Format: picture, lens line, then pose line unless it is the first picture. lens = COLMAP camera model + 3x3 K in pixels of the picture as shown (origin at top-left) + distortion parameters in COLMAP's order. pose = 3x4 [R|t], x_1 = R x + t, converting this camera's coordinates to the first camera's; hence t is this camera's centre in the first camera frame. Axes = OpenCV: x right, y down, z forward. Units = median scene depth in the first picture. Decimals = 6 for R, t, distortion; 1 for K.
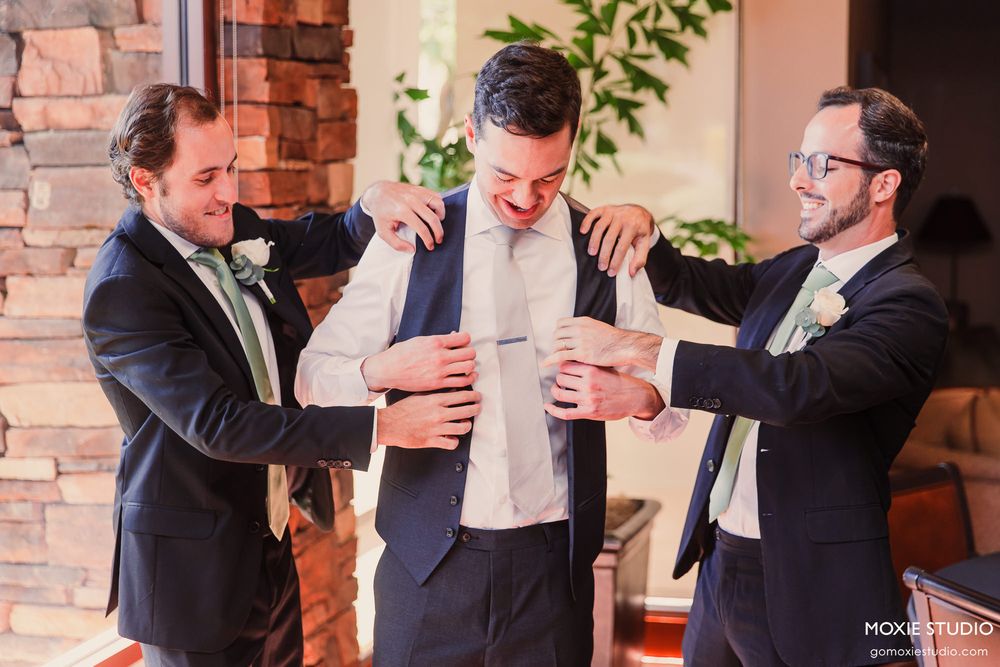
lens RADIAL K [[1739.3, 0, 500.9], [0, 1739.3, 353.9], [0, 0, 1]] dist [-0.003594, 0.109963]
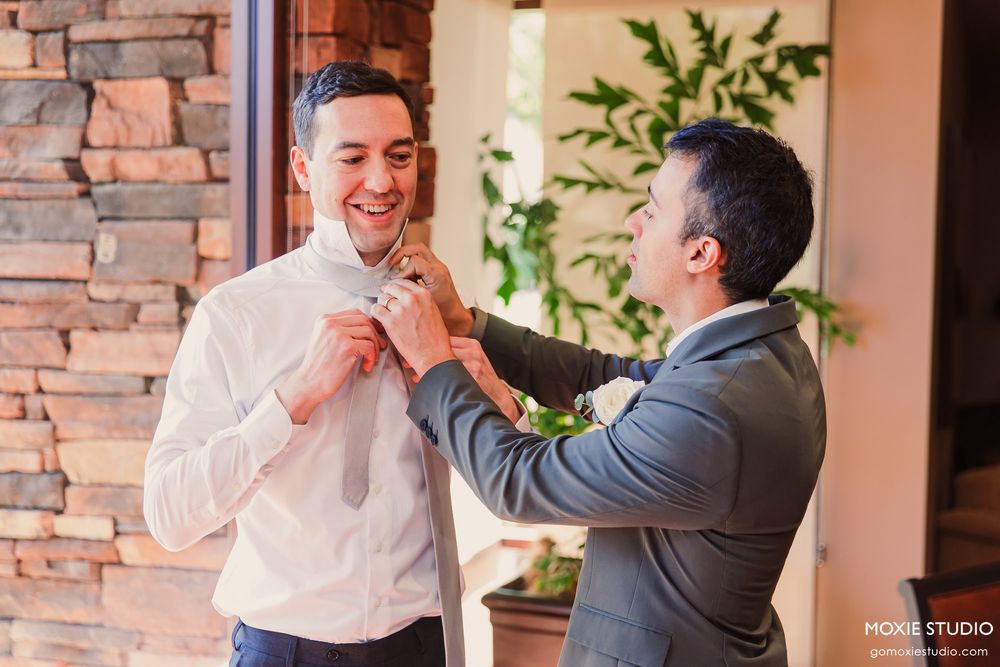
lens RADIAL K [[1559.1, 0, 519.1], [0, 1559.1, 357.2], [0, 0, 1]] dist [0.005236, 0.036785]
pose [[0.998381, 0.025076, -0.051052, 0.013269], [-0.026385, 0.999336, -0.025131, -0.013893], [0.050388, 0.026437, 0.998380, 0.135916]]
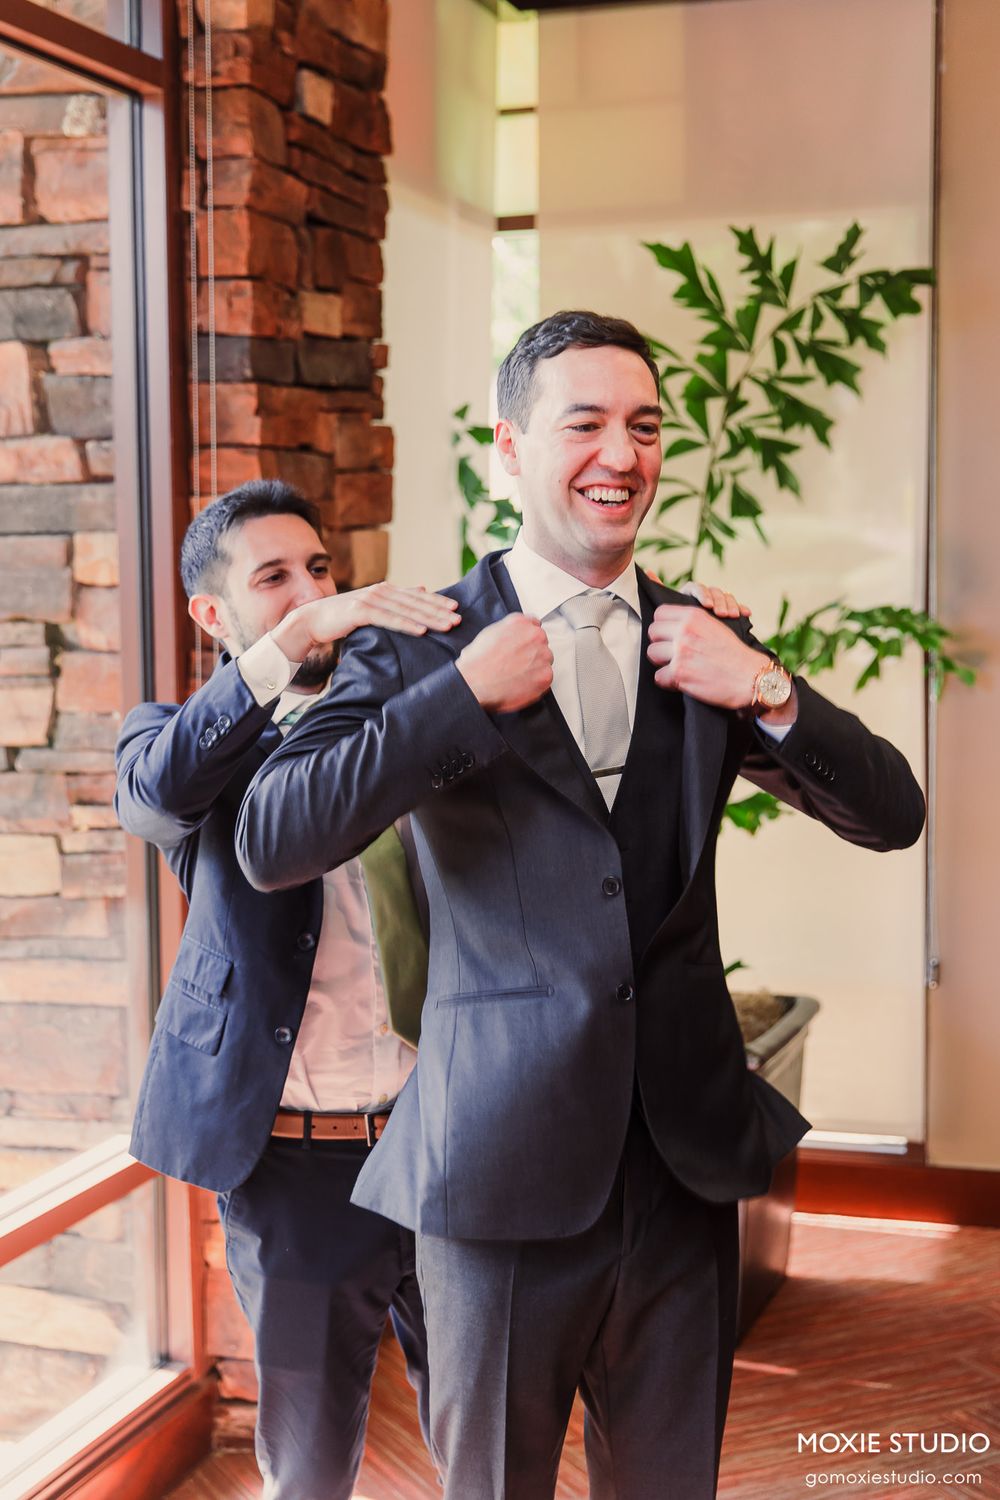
lens RADIAL K [[2246.1, 0, 501.2], [0, 2246.1, 780.7], [0, 0, 1]] dist [0.054767, -0.110899]
pose [[0.998132, 0.003388, -0.061001, 0.021358], [-0.003306, 0.999993, 0.001445, -0.007864], [0.061005, -0.001241, 0.998137, 0.078688]]
